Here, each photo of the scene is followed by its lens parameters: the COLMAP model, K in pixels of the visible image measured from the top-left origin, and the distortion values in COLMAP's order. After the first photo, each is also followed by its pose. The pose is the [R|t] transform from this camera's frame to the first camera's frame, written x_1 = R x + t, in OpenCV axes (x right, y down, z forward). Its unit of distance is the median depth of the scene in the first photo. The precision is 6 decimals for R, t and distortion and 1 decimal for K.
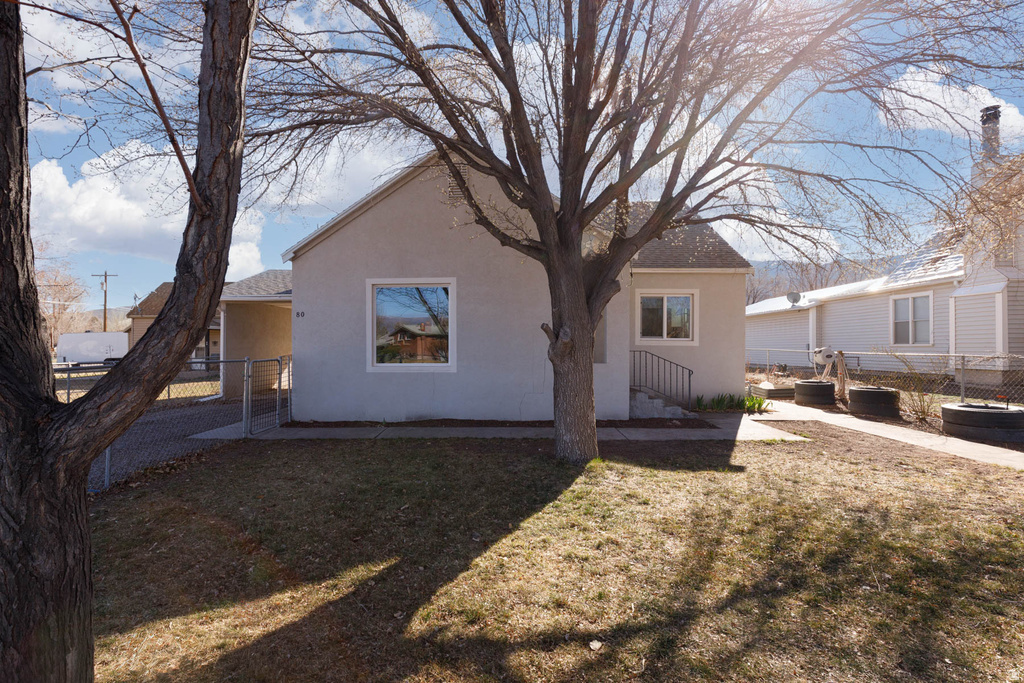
lens RADIAL K [[495.8, 0, 484.1], [0, 495.8, 340.7], [0, 0, 1]] dist [-0.000961, -0.000423]
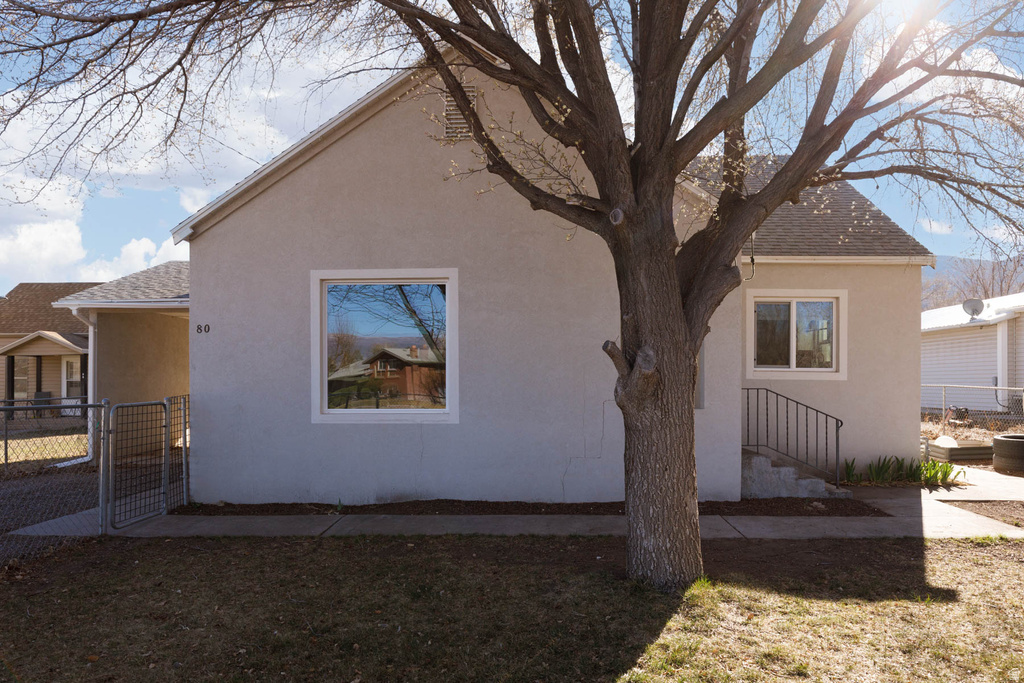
lens RADIAL K [[714.6, 0, 513.1], [0, 714.6, 374.5], [0, 0, 1]] dist [-0.002222, -0.000372]
pose [[0.999953, -0.000236, 0.009709, 0.002931], [0.000203, 0.999994, 0.003375, 0.000327], [-0.009710, -0.003372, 0.999947, 0.130130]]
